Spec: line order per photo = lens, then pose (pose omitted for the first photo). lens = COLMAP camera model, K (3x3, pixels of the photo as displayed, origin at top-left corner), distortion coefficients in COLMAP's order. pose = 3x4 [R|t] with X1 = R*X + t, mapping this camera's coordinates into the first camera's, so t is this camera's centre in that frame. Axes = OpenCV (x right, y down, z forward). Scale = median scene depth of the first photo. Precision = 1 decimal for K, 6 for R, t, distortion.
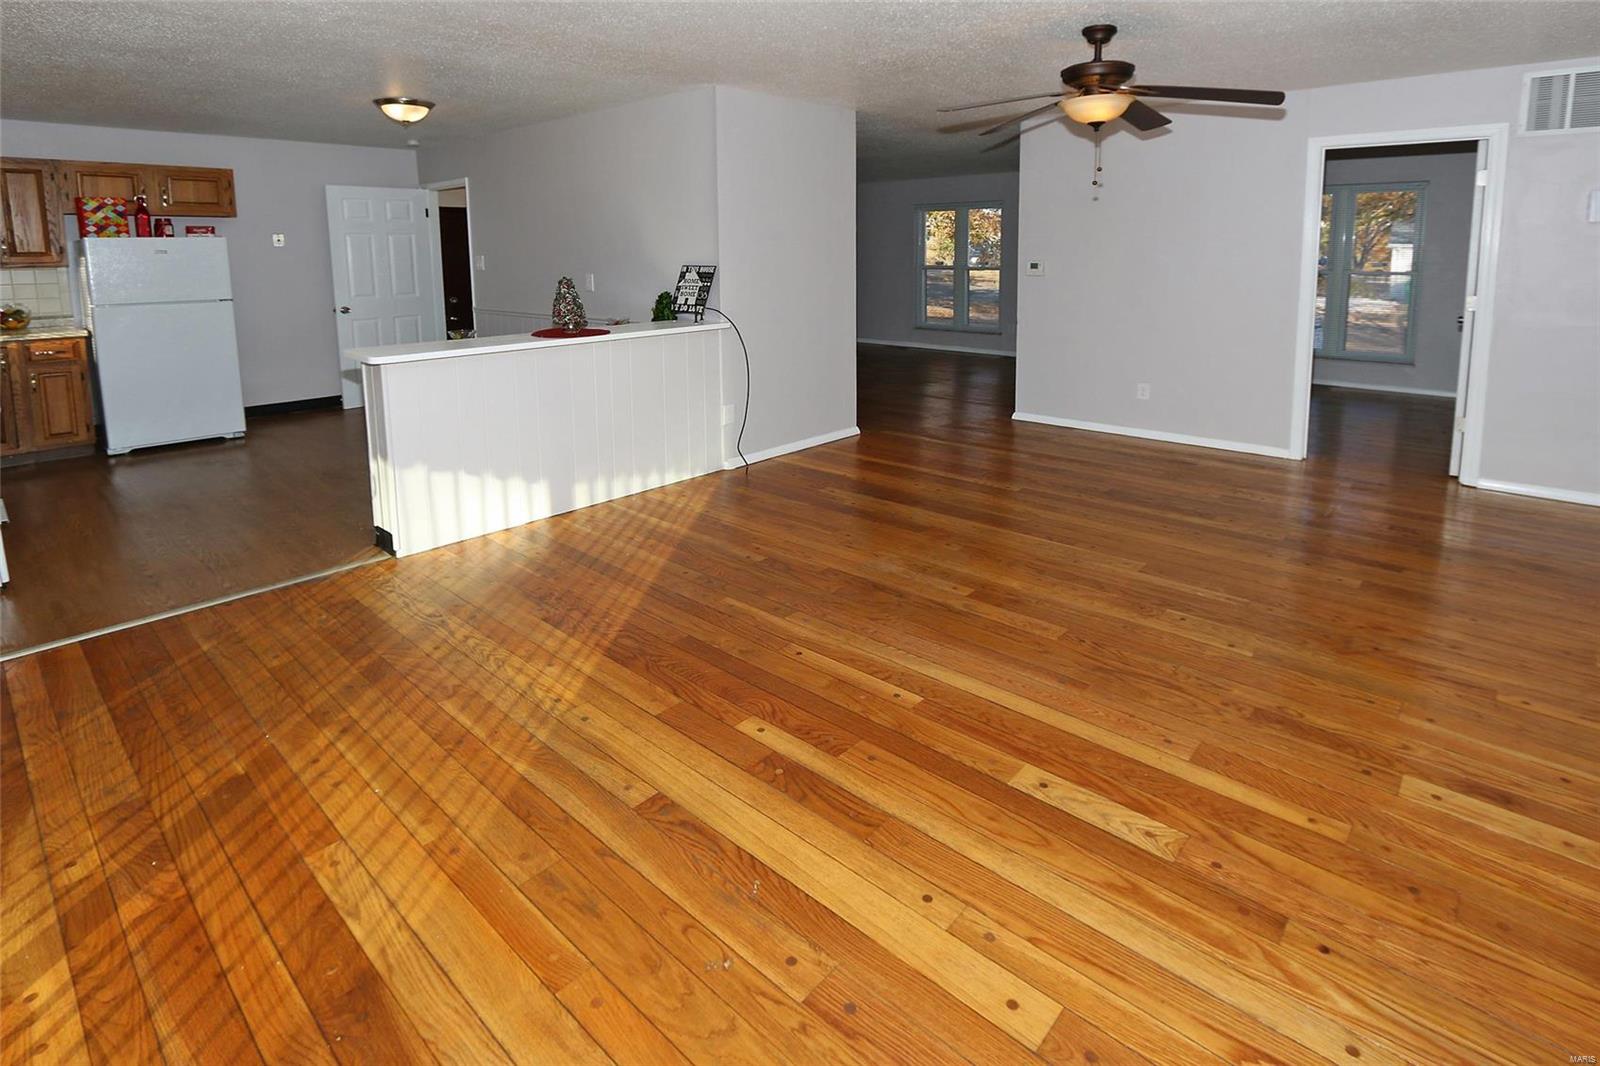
lens RADIAL K [[781.7, 0, 886.3], [0, 781.7, 331.3], [0, 0, 1]] dist [-0.003943, -0.000393]
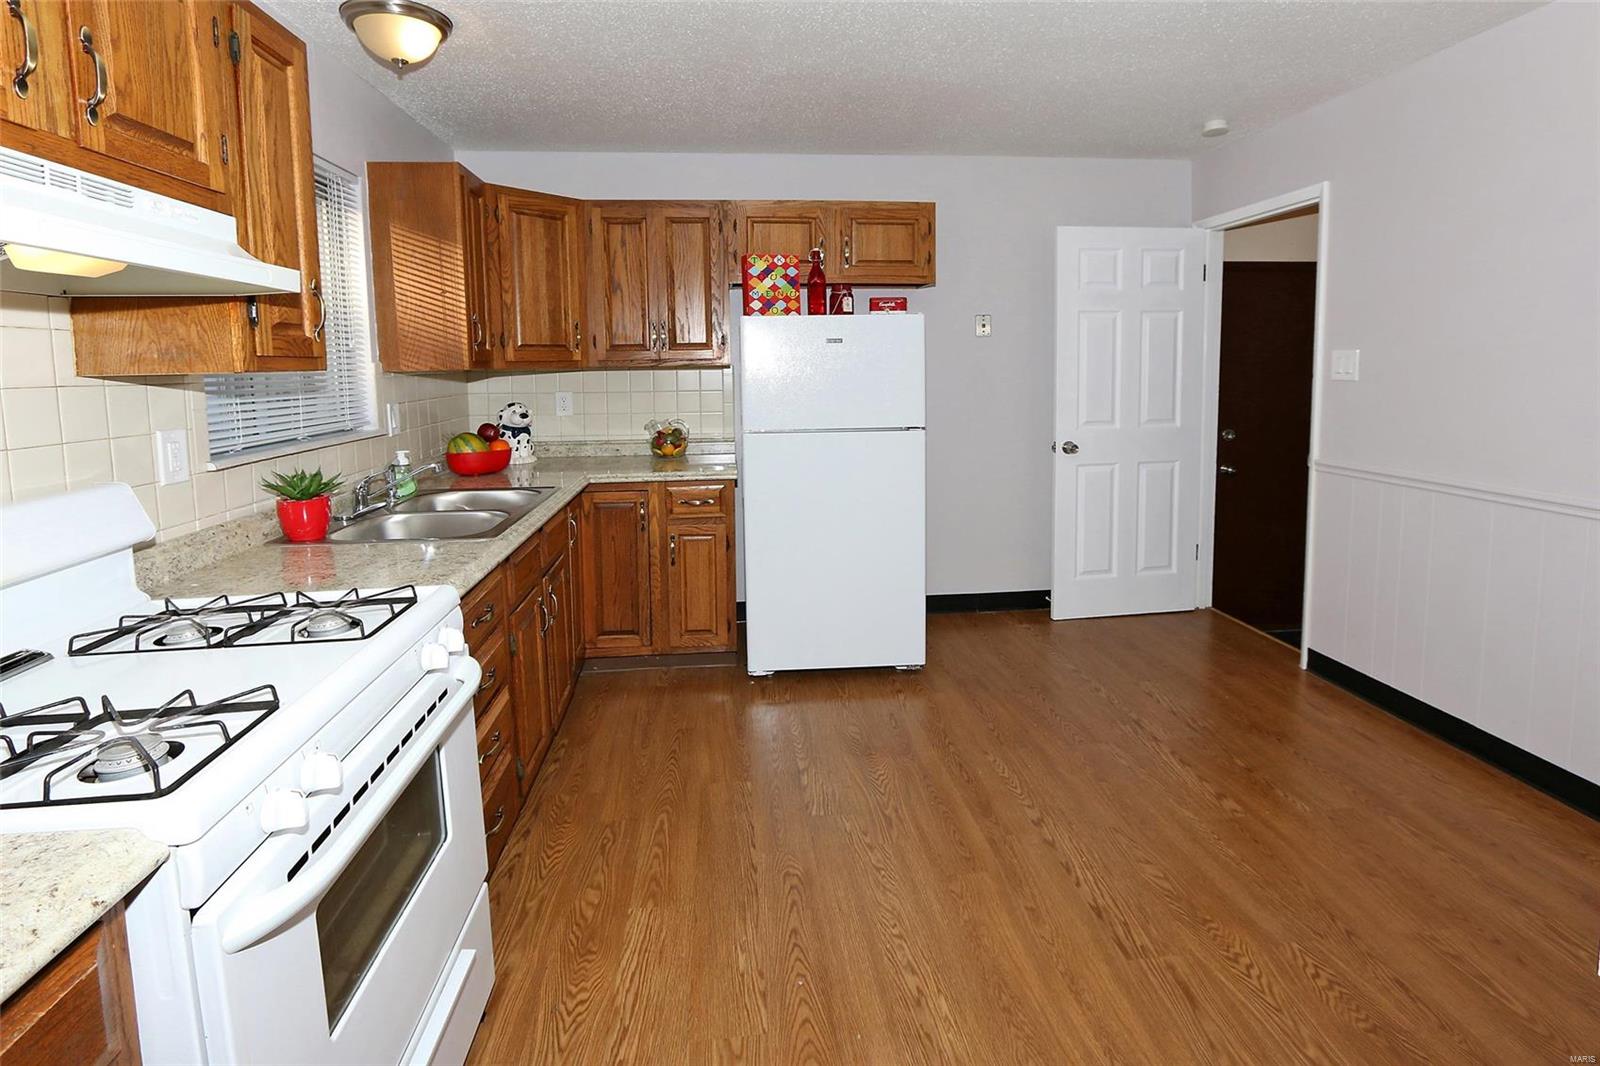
lens RADIAL K [[844.9, 0, 820.3], [0, 844.9, 453.8], [0, 0, 1]] dist [-0.000323, -0.000137]
pose [[0.726507, 0.081327, -0.682329, -0.496920], [-0.070791, 0.996546, 0.043405, -0.044334], [0.683503, 0.016769, 0.729755, 0.527021]]
